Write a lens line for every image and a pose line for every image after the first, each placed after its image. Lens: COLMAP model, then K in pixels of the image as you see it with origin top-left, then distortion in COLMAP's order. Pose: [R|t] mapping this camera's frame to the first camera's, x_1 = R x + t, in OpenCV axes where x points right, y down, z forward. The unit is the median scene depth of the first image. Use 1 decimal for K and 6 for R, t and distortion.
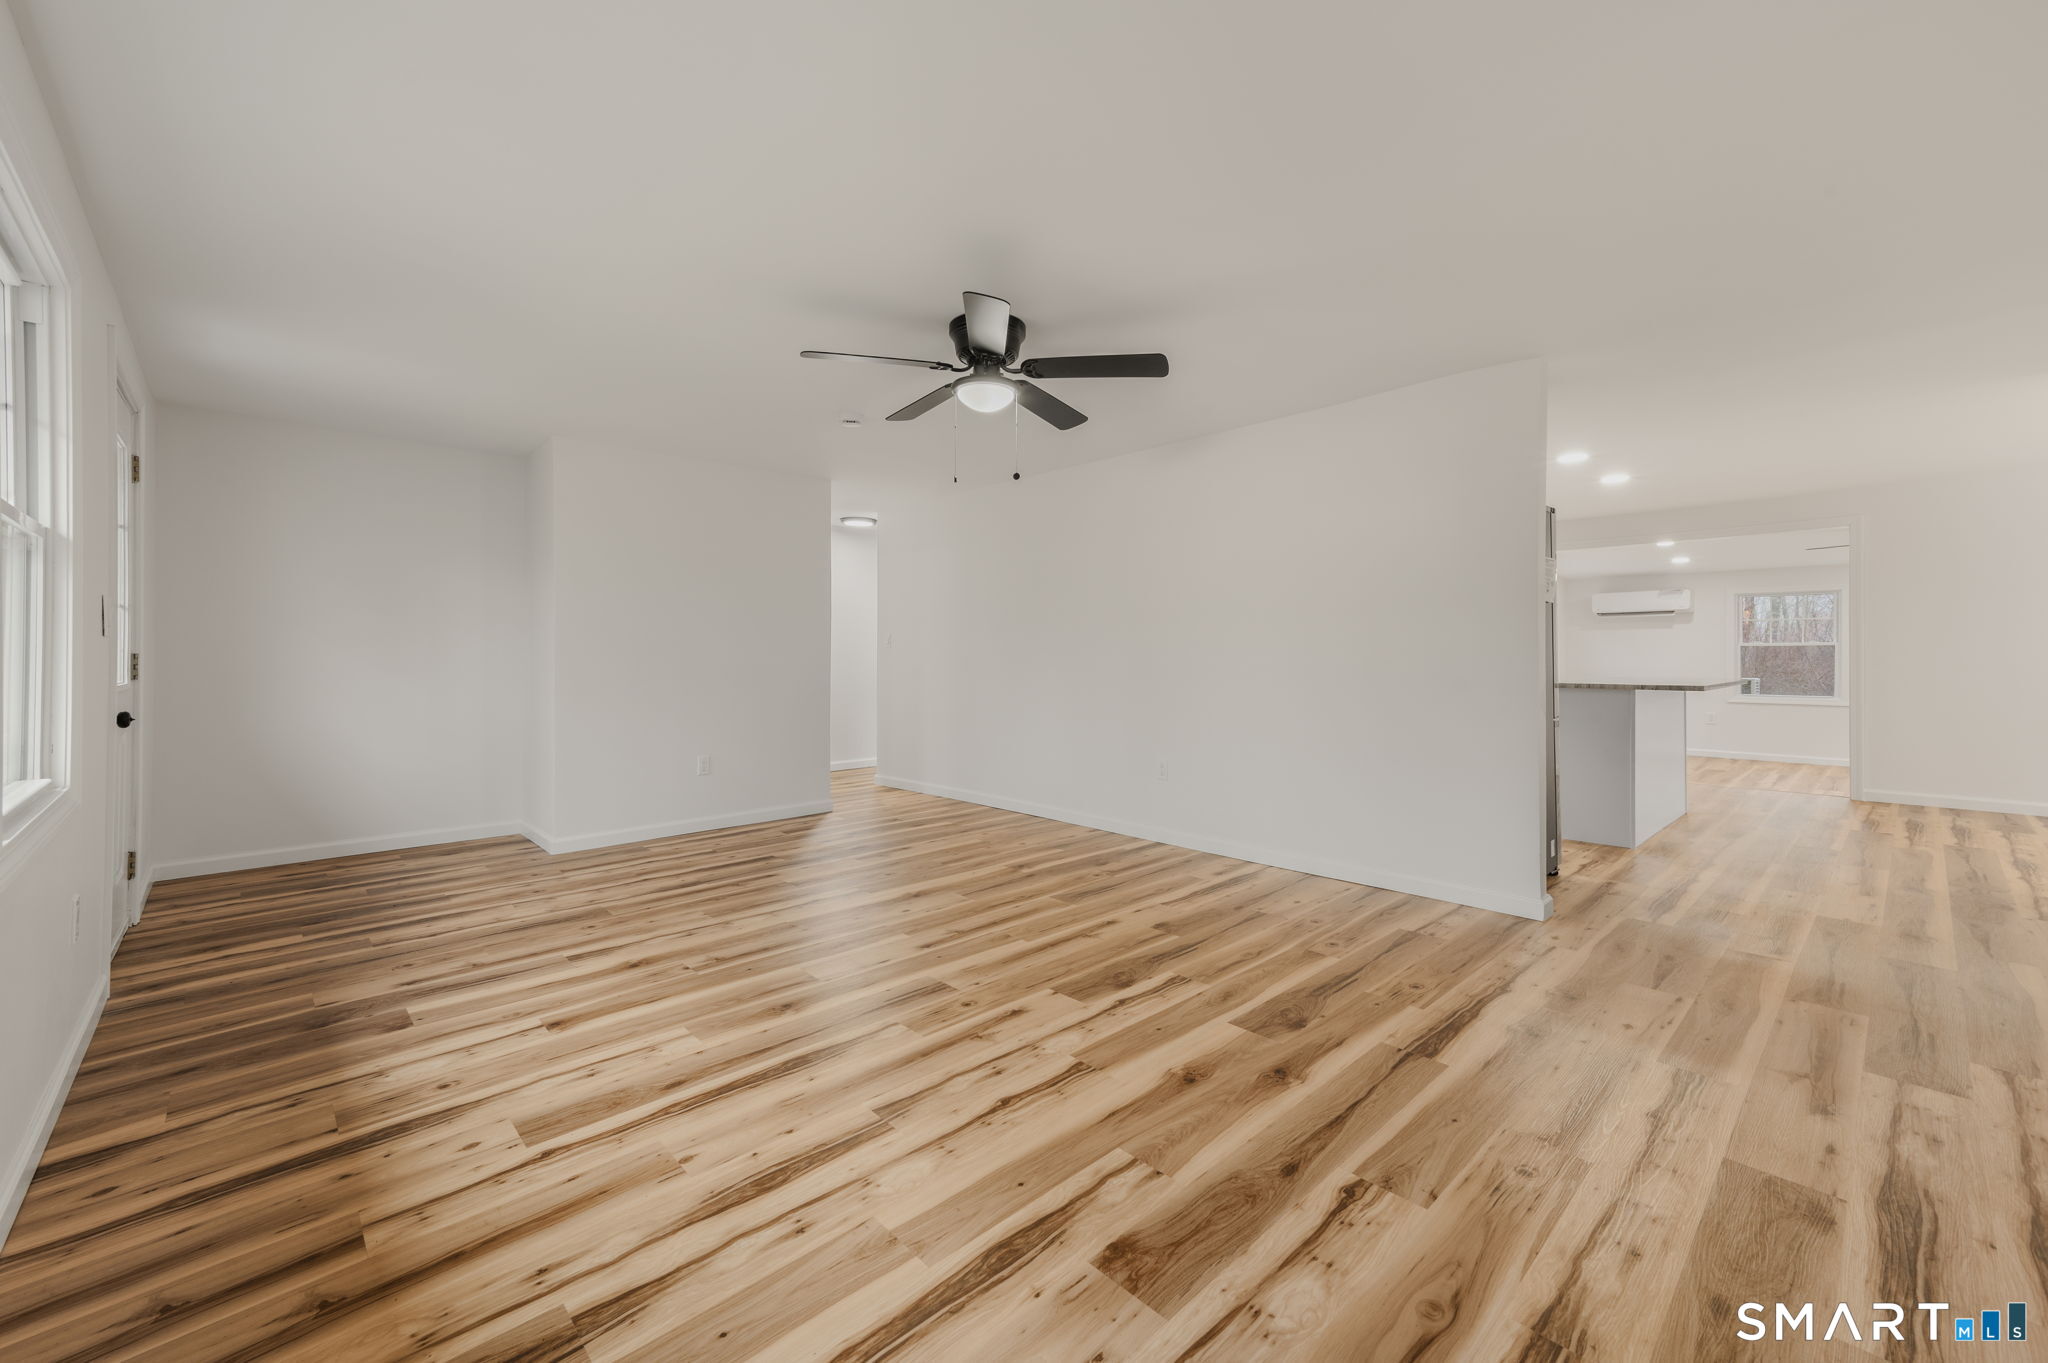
lens RADIAL K [[817.9, 0, 1024.0], [0, 817.9, 681.5], [0, 0, 1]] dist [0.031058, 0.000056]
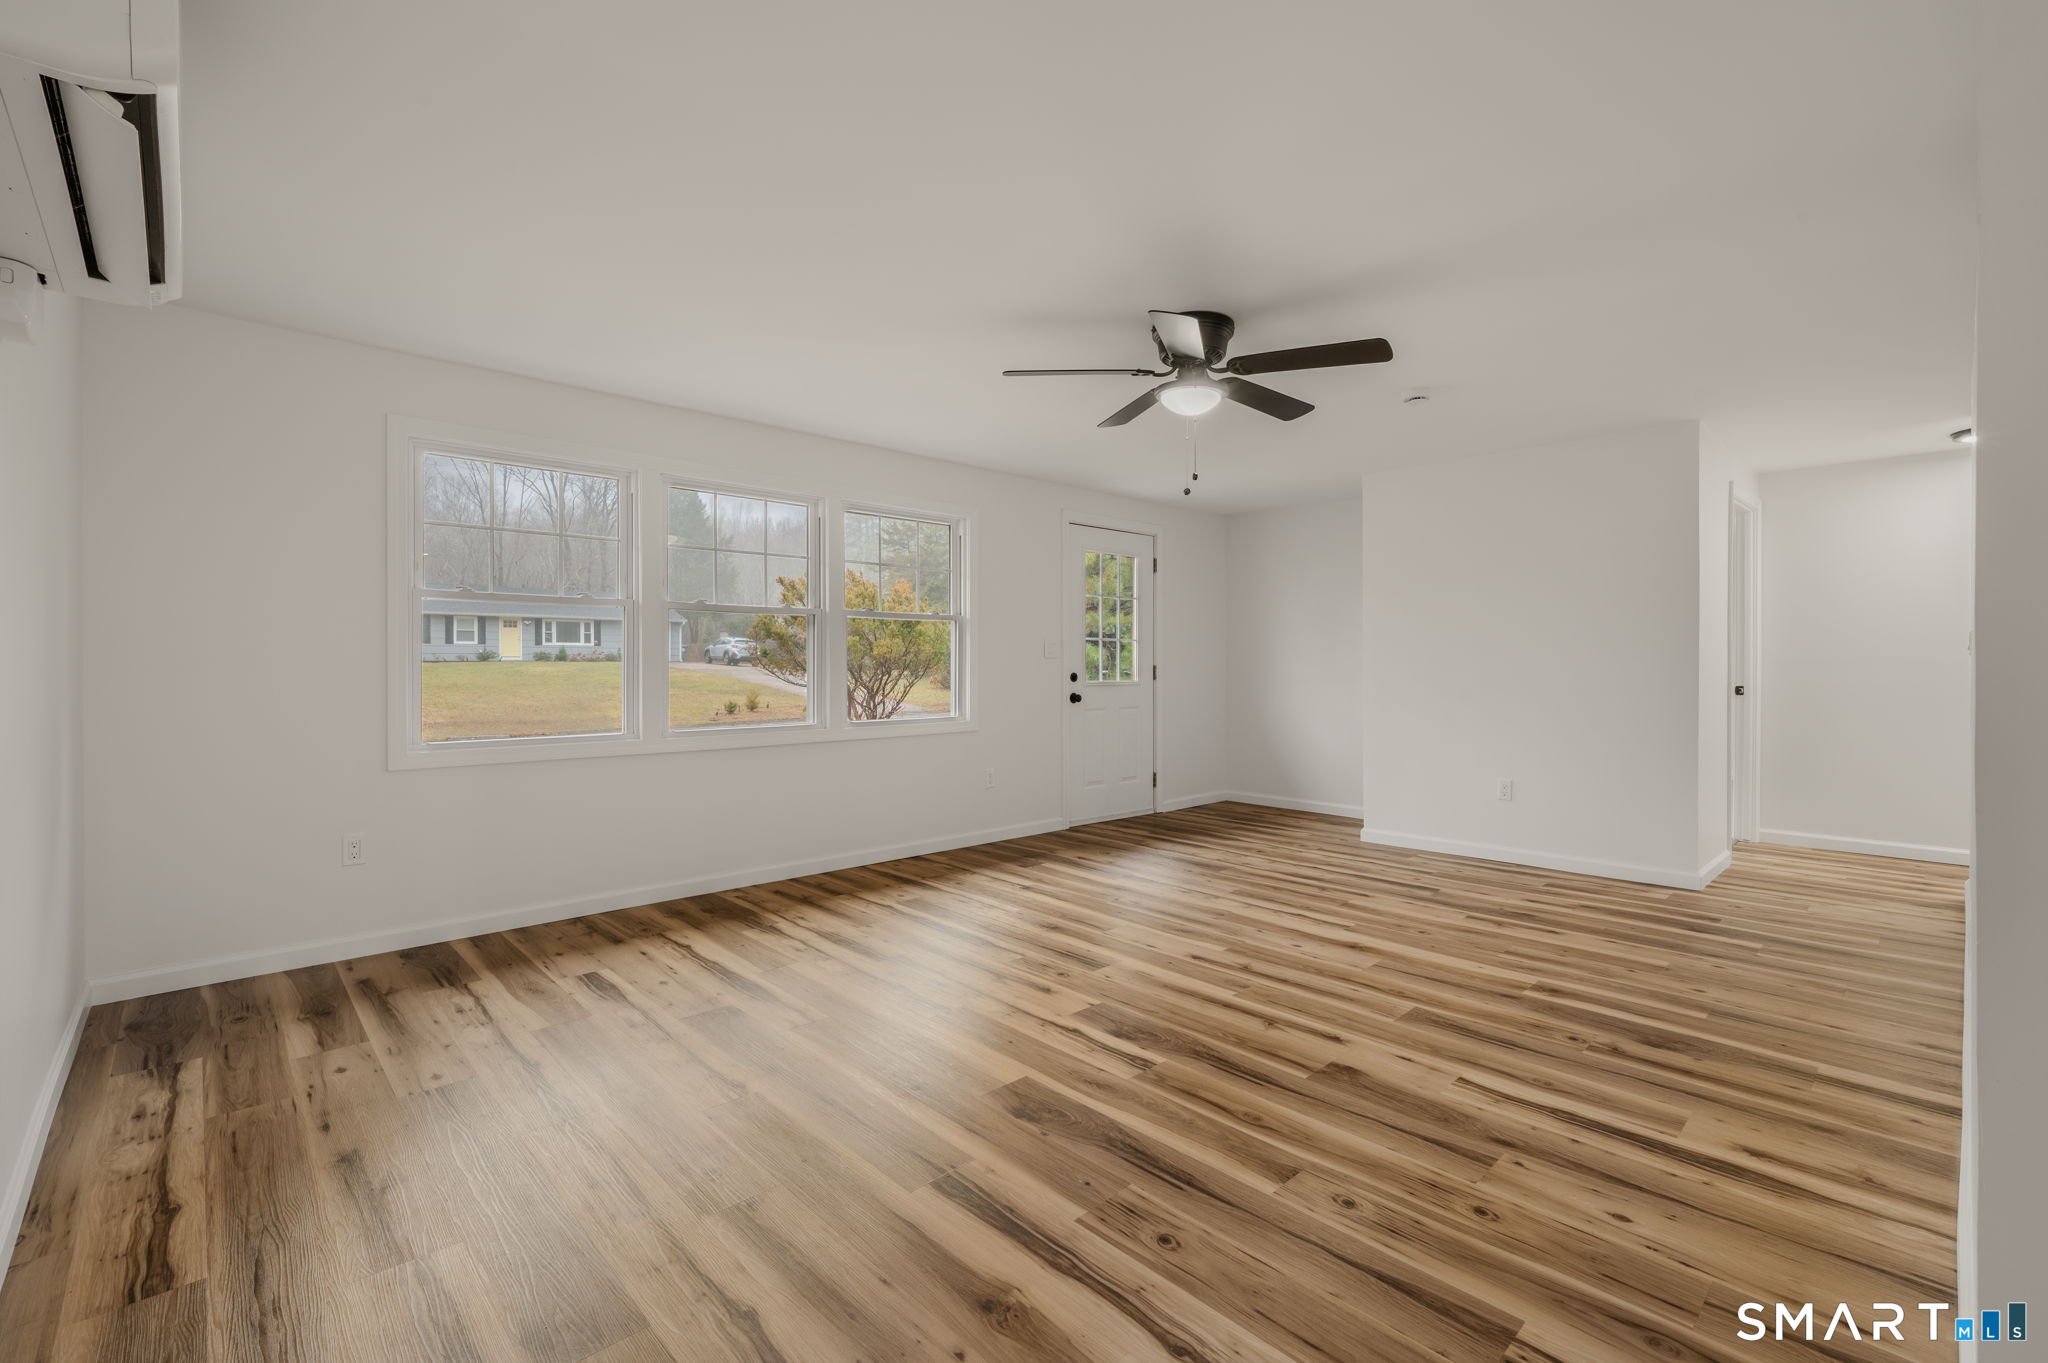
lens RADIAL K [[881.2, 0, 1024.4], [0, 881.2, 668.9], [0, 0, 1]] dist [0.000857, 0.000063]
pose [[-0.000473, 0.007009, -0.999975, 1.014858], [-0.031979, 0.999464, 0.007021, -0.034374], [0.999488, 0.031981, -0.000248, 0.821460]]
